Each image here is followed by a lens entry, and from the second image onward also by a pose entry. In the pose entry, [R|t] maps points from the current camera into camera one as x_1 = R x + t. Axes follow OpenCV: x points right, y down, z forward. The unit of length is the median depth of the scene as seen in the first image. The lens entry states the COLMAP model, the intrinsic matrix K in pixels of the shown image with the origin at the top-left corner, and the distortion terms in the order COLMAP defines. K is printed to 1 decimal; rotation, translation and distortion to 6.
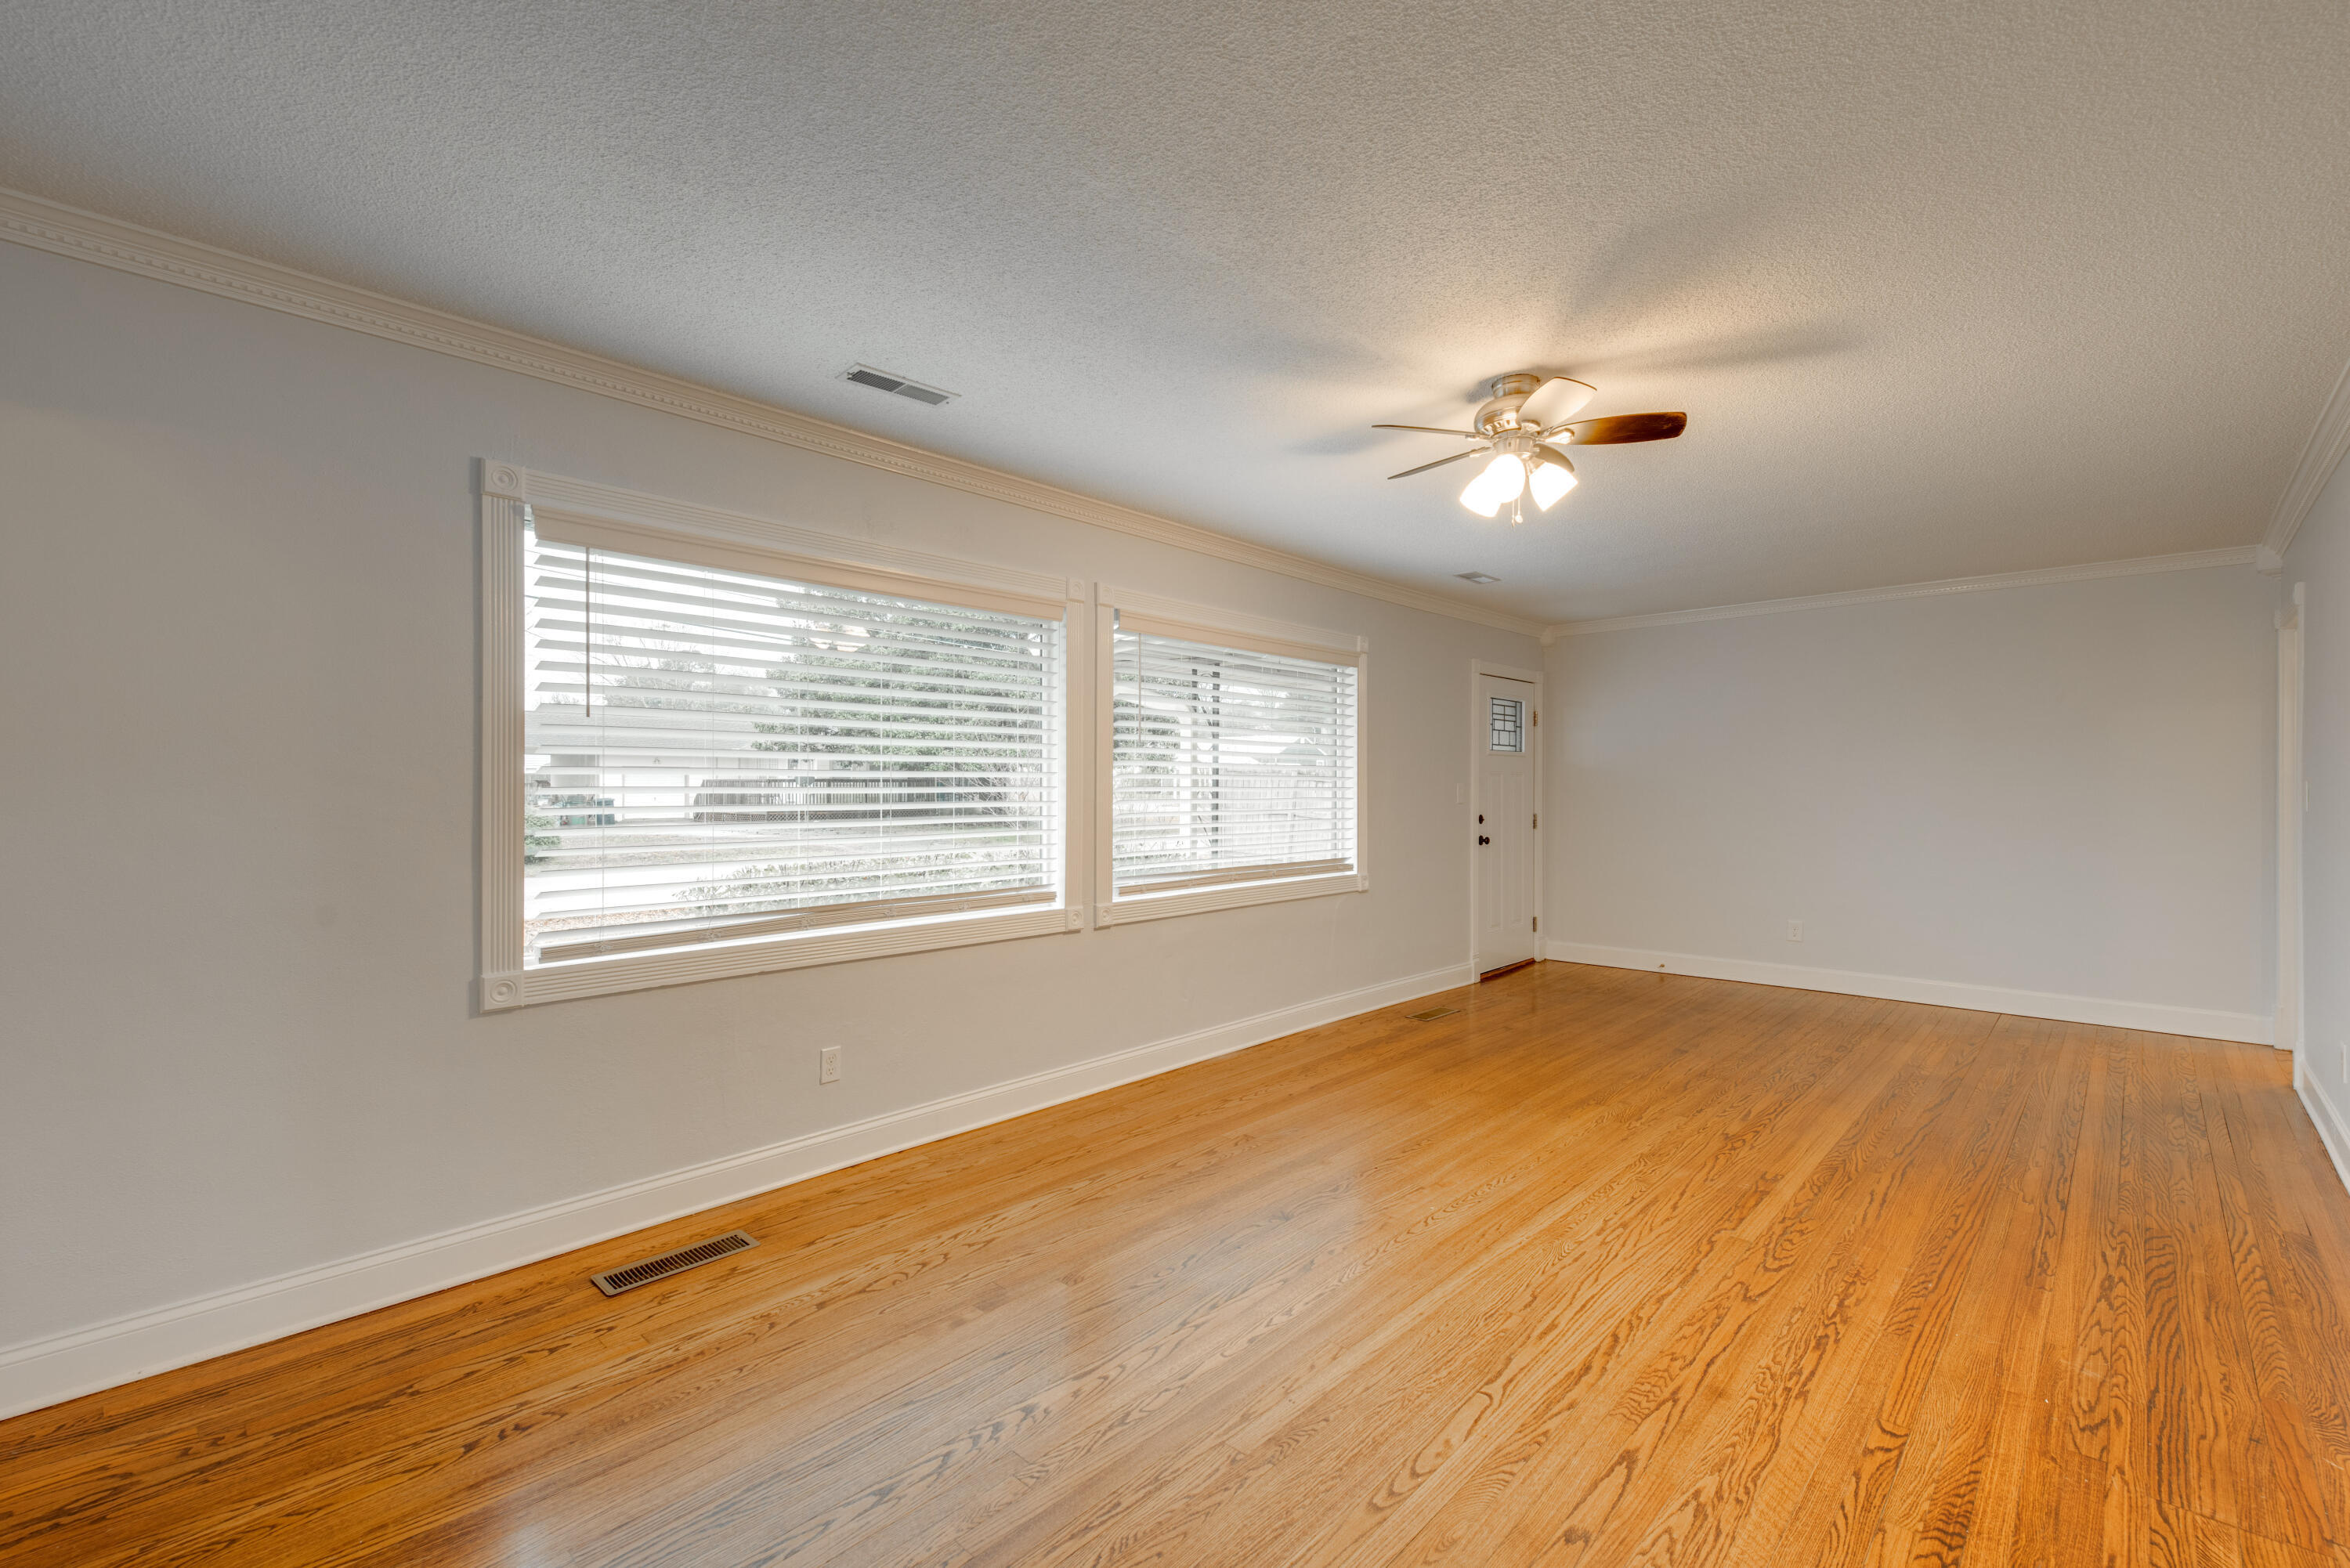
lens RADIAL K [[1005.0, 0, 1175.0], [0, 1005.0, 784.0], [0, 0, 1]] dist [0.009670, -0.000195]
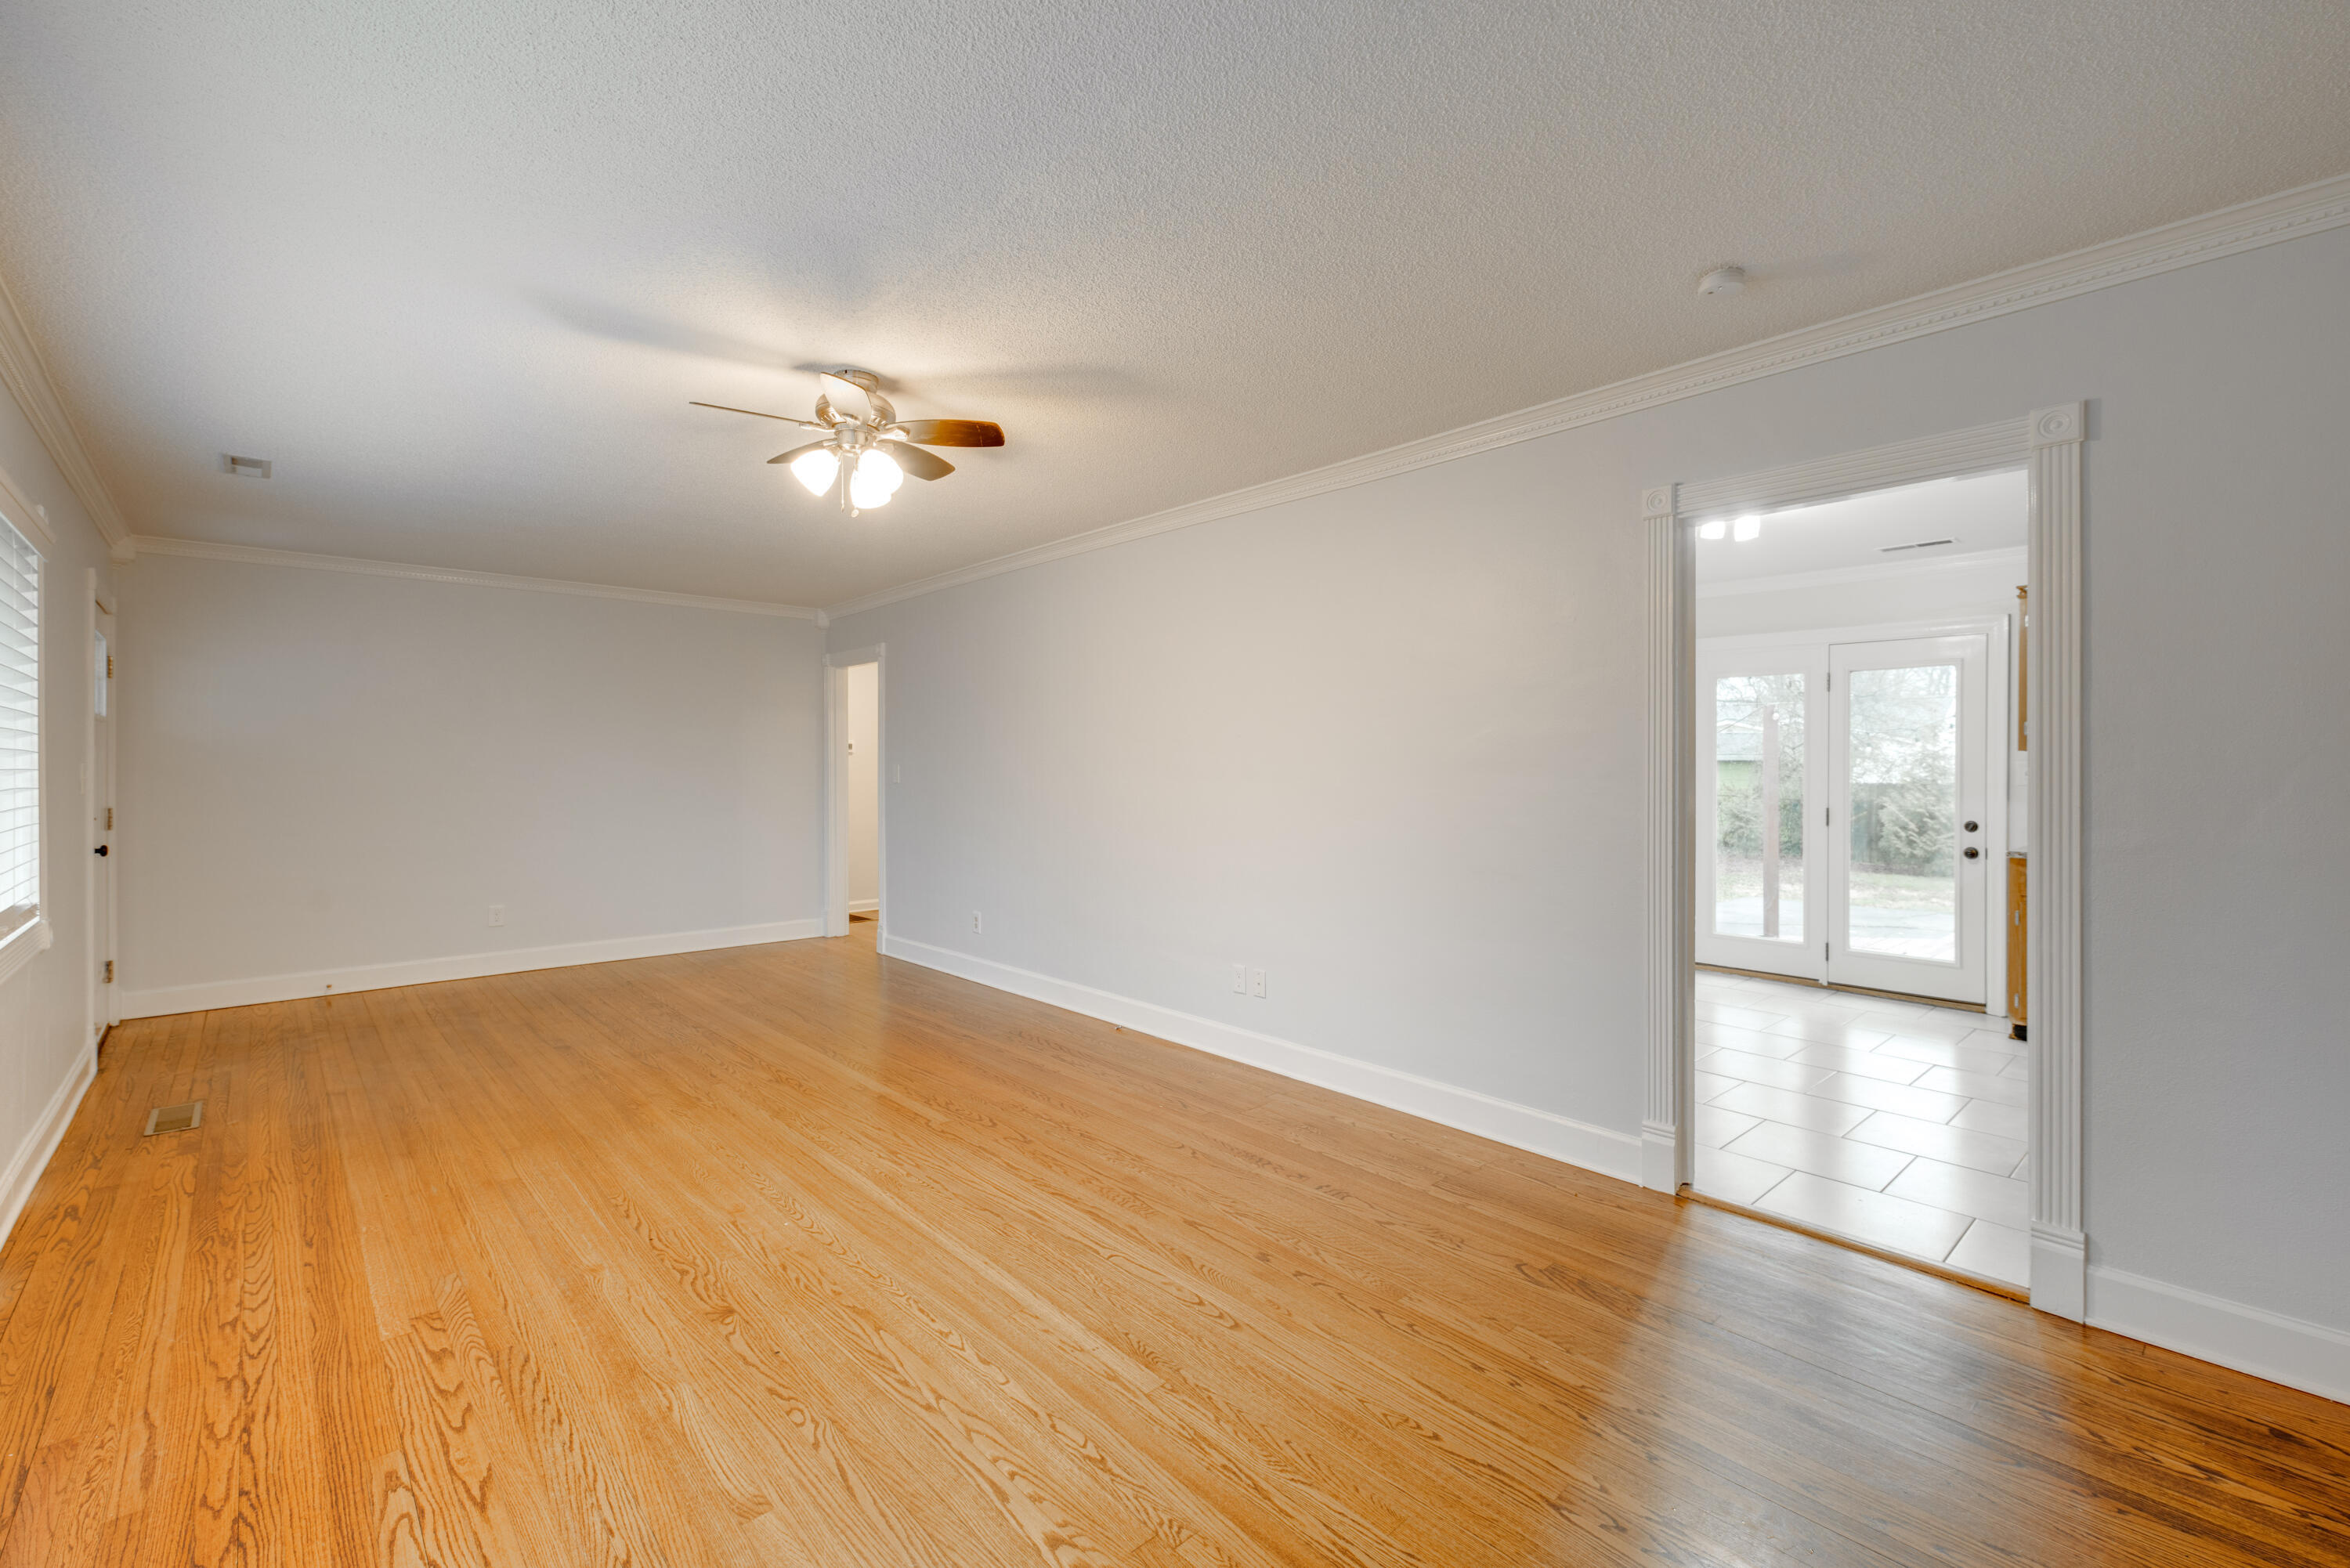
lens RADIAL K [[1012.0, 0, 1177.0], [0, 1012.0, 753.2], [0, 0, 1]] dist [0.013107, -0.004598]
pose [[0.074591, 0.011526, 0.997148, -0.676531], [-0.002157, 0.999933, -0.011397, -0.000264], [-0.997212, -0.001301, 0.074611, 0.597119]]
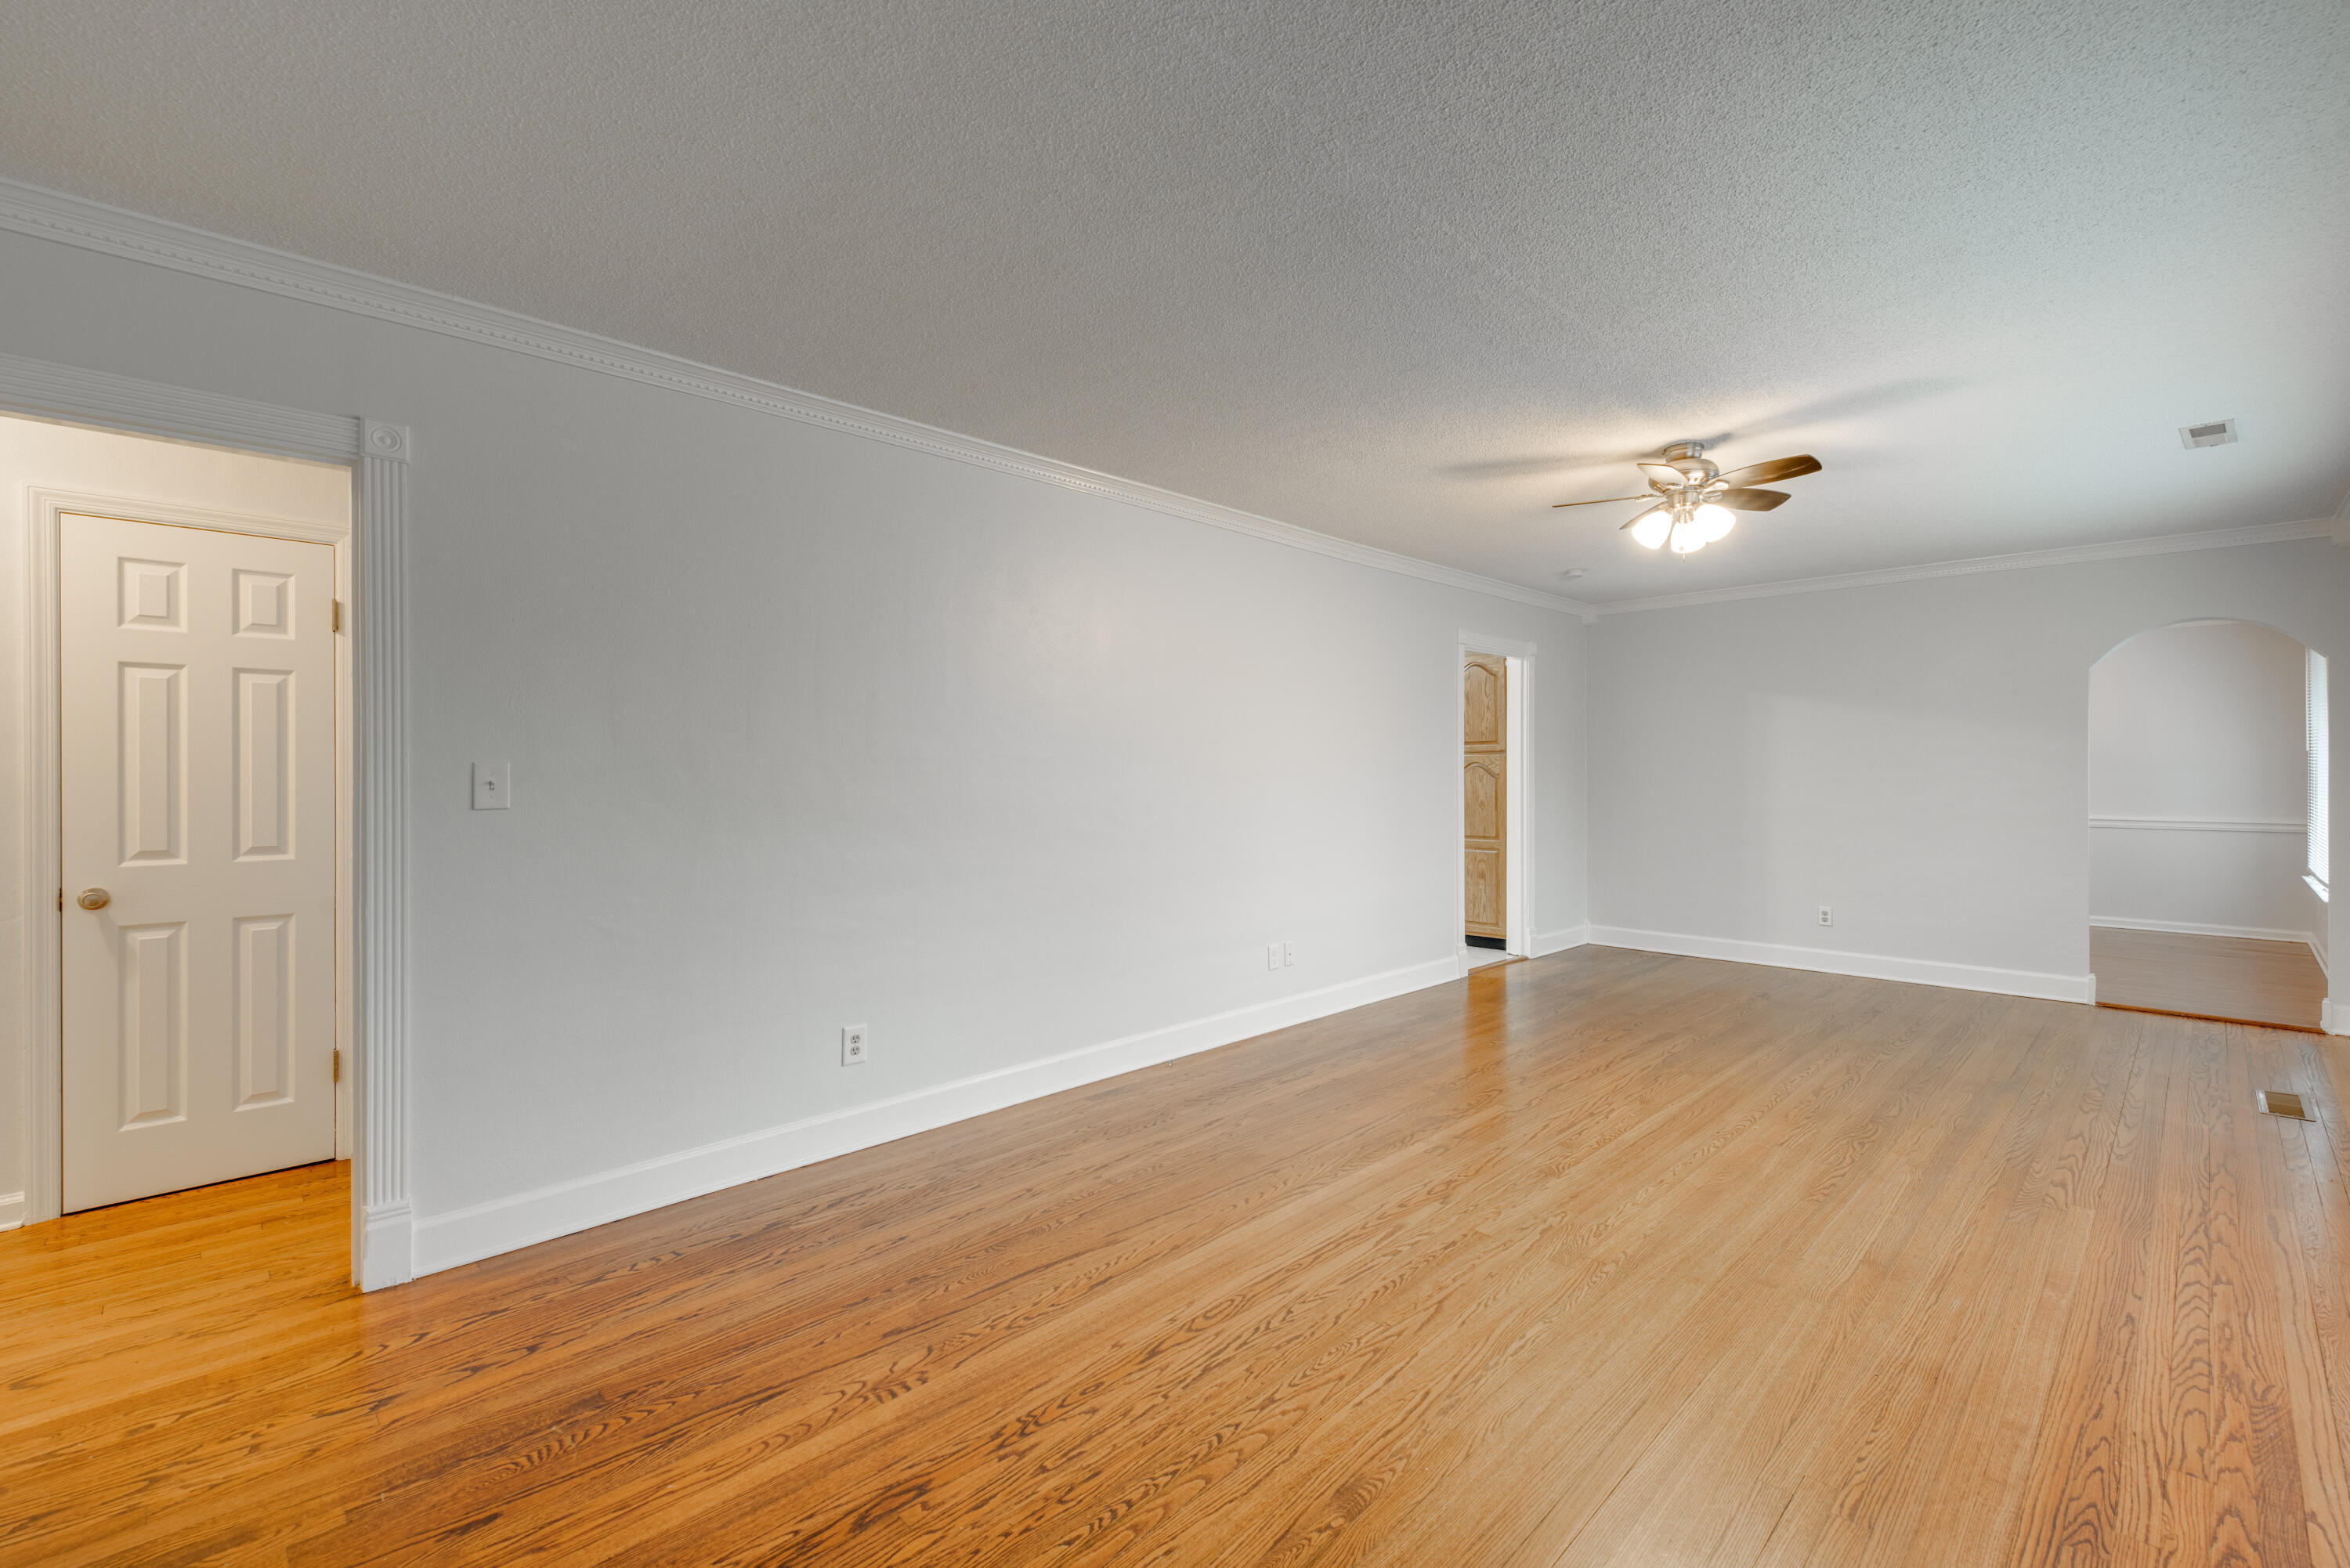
lens RADIAL K [[1012.0, 0, 1177.0], [0, 1012.0, 753.2], [0, 0, 1]] dist [0.013107, -0.004598]
pose [[-0.999551, 0.001463, 0.029928, 0.924282], [0.000942, 0.999848, -0.017416, 0.008233], [-0.029949, -0.017380, -0.999400, 2.289965]]
